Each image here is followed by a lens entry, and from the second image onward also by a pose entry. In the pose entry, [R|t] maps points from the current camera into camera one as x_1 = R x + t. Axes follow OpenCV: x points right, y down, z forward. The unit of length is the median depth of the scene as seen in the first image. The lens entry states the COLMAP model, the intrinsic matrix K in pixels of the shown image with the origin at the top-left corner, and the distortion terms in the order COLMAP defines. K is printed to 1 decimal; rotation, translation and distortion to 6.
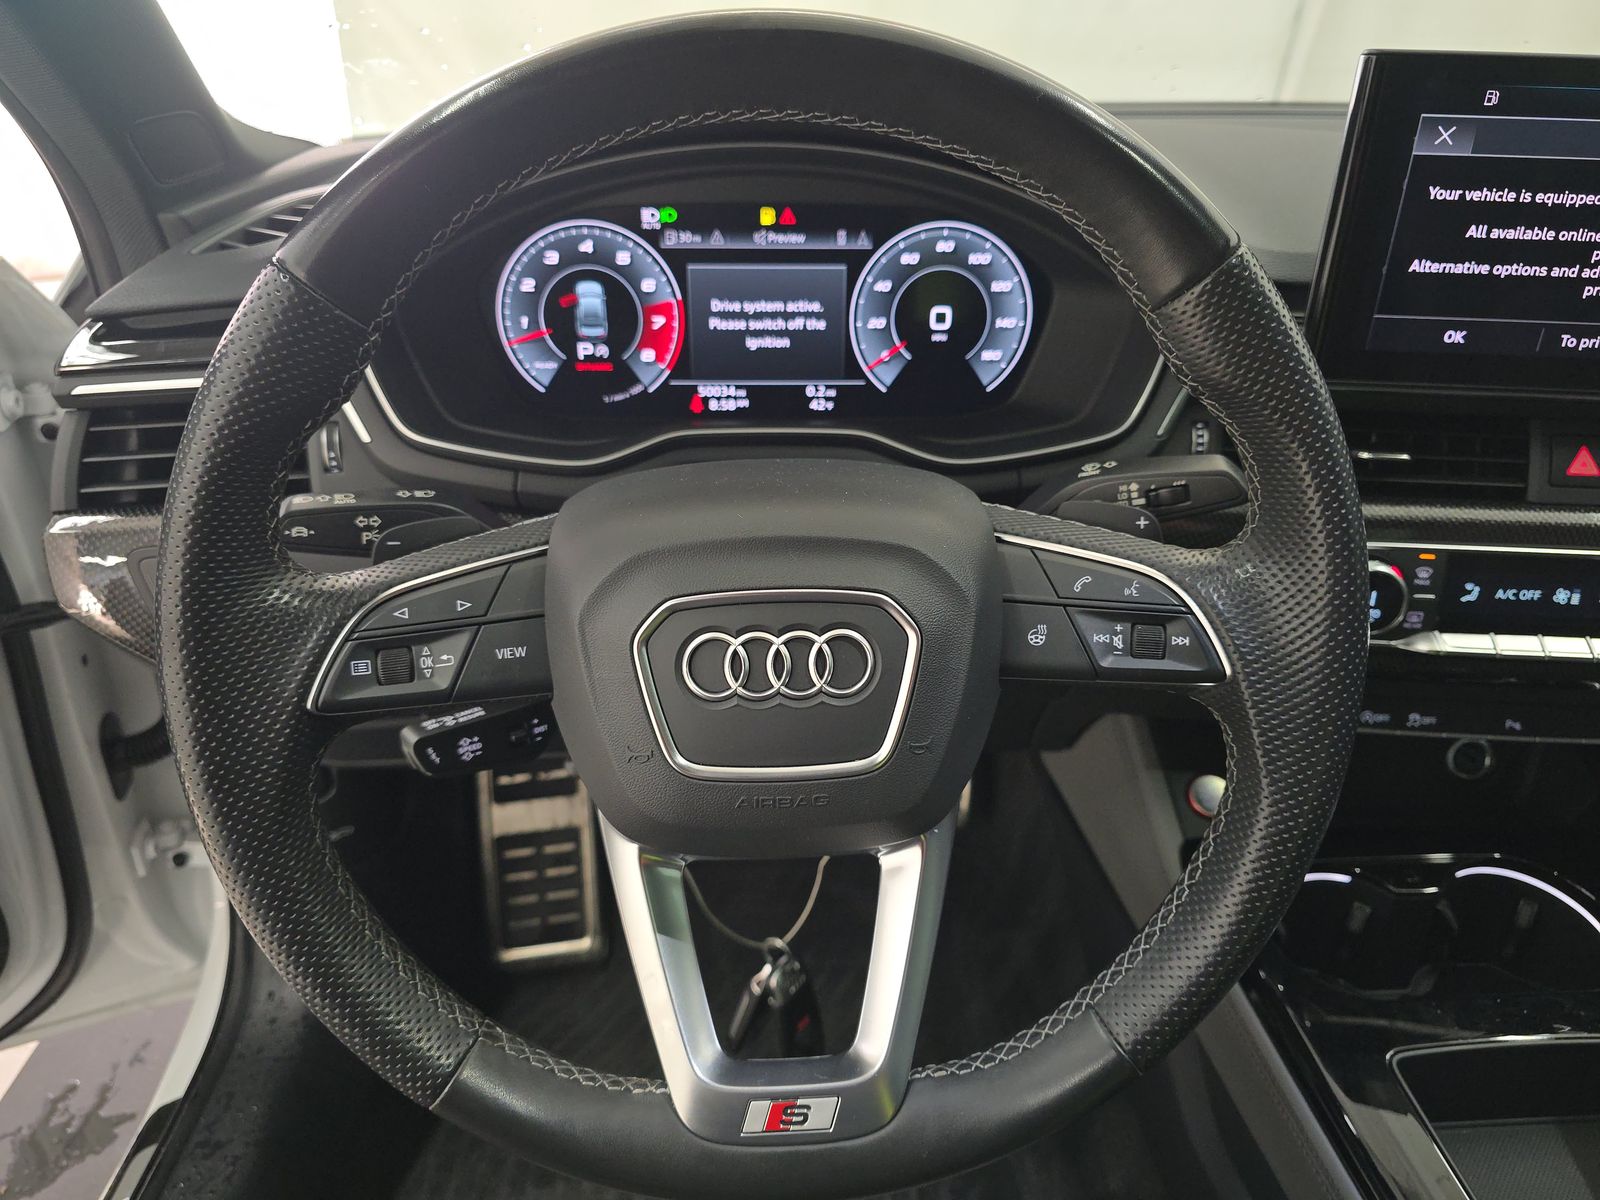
lens RADIAL K [[1078.7, 0, 797.8], [0, 1078.7, 611.6], [0, 0, 1]] dist [0.025236, -0.032821]
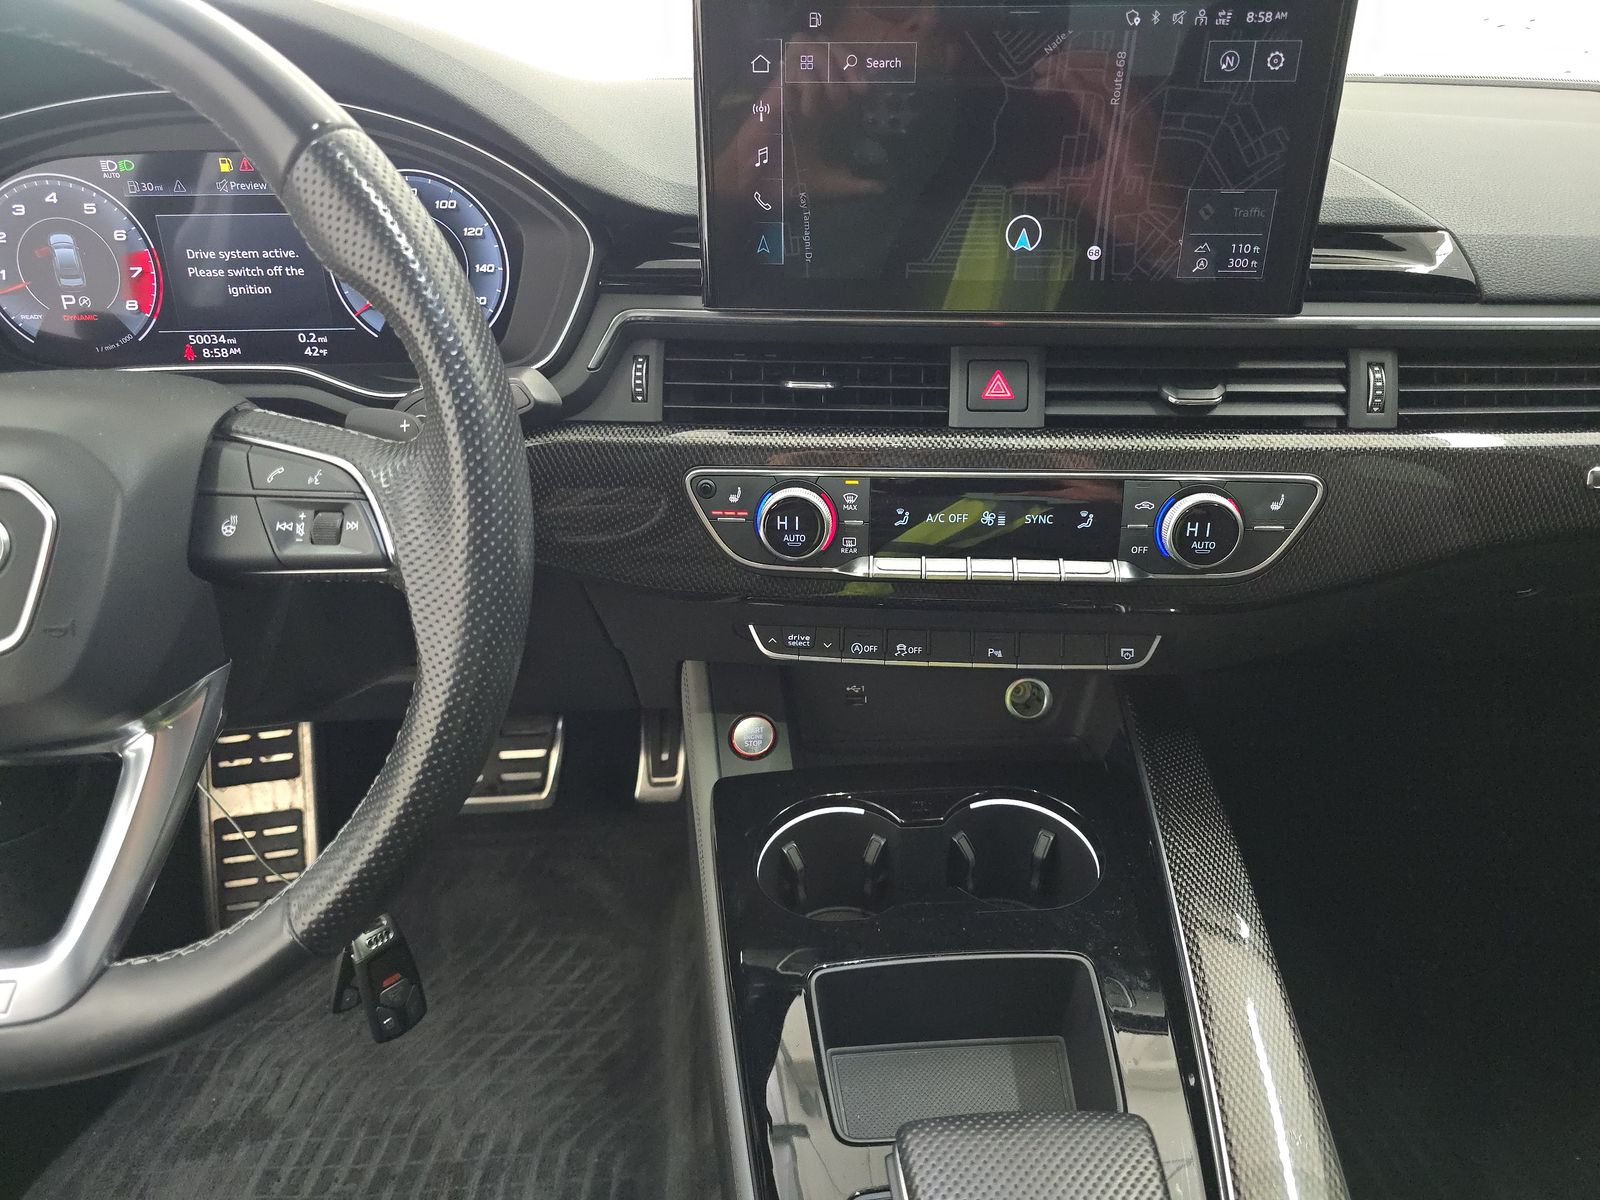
lens RADIAL K [[1078.7, 0, 802.7], [0, 1078.7, 609.9], [0, 0, 1]] dist [0.025236, -0.032821]
pose [[0.999828, -0.017916, 0.004709, 0.492991], [0.018026, 0.999540, -0.024375, 0.088772], [-0.004270, 0.024455, 0.999692, -0.018561]]
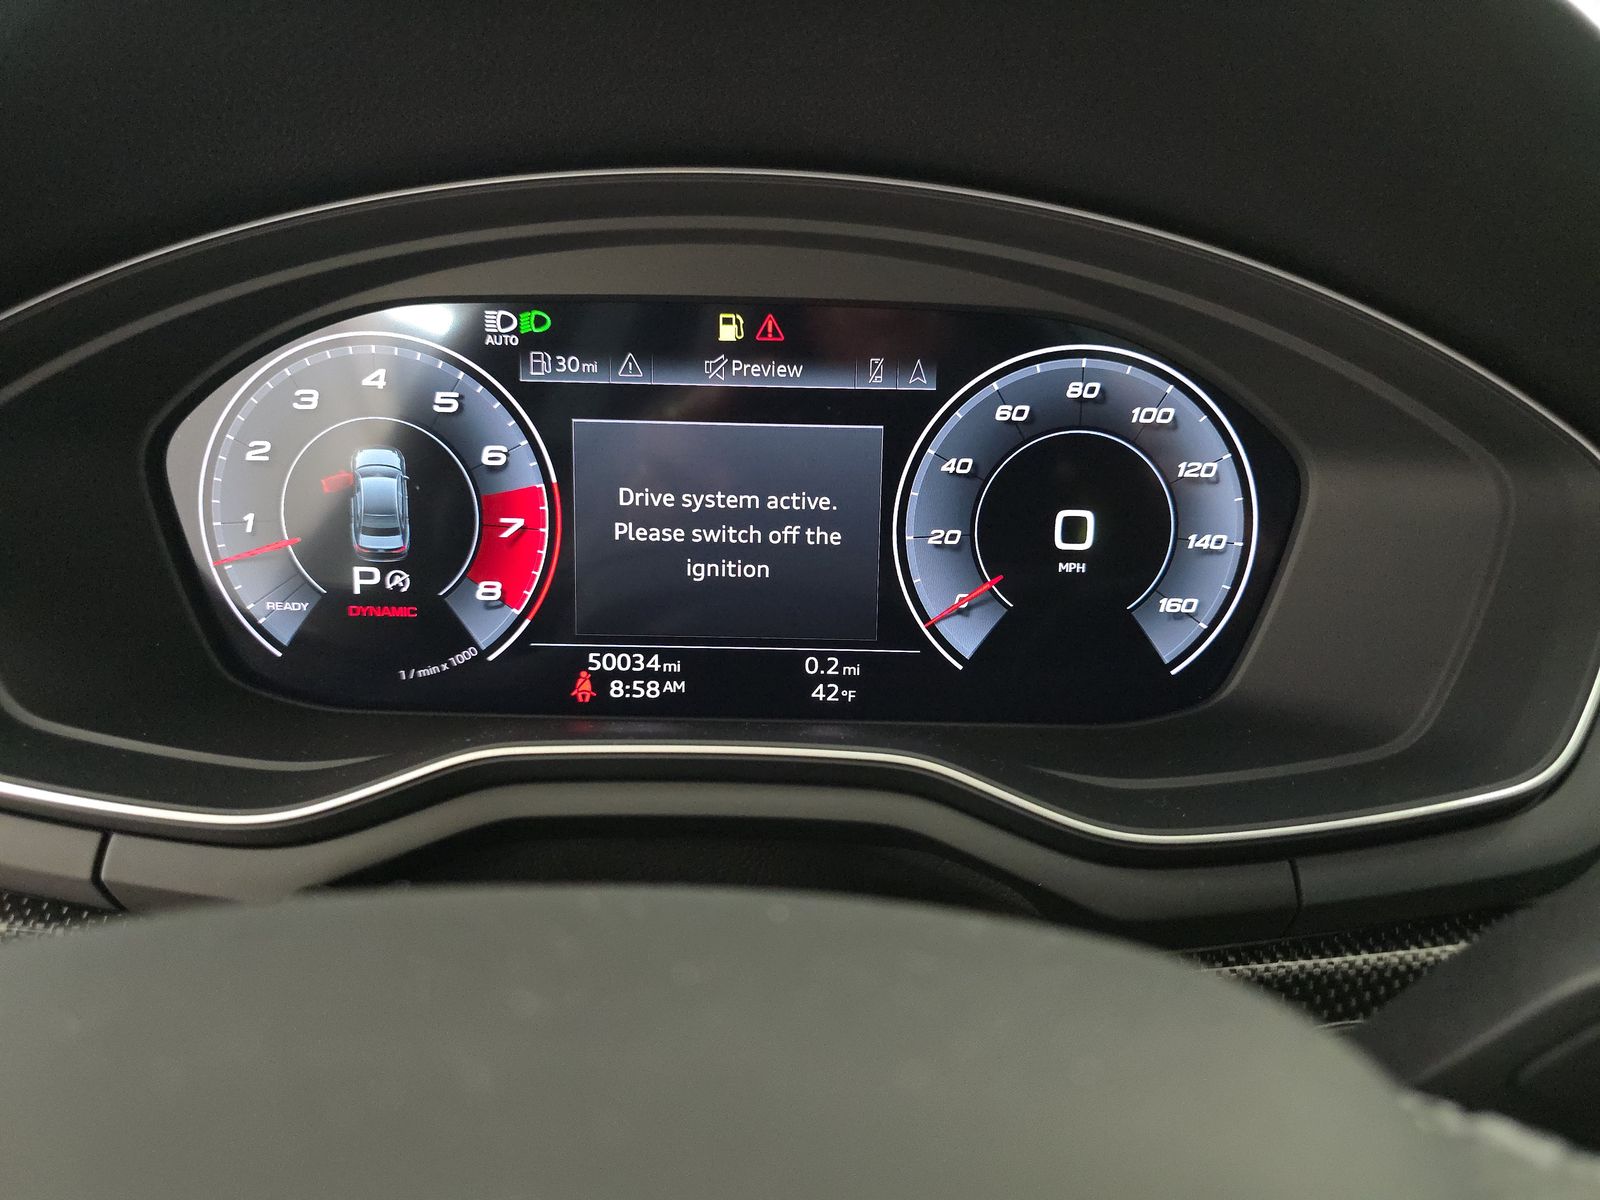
lens RADIAL K [[1078.7, 0, 789.2], [0, 1078.7, 608.8], [0, 0, 1]] dist [0.025236, -0.032821]
pose [[0.998920, 0.019442, -0.042206, 0.023002], [-0.029542, 0.966795, -0.253841, -0.106618], [0.035869, 0.254813, 0.966325, 0.528996]]
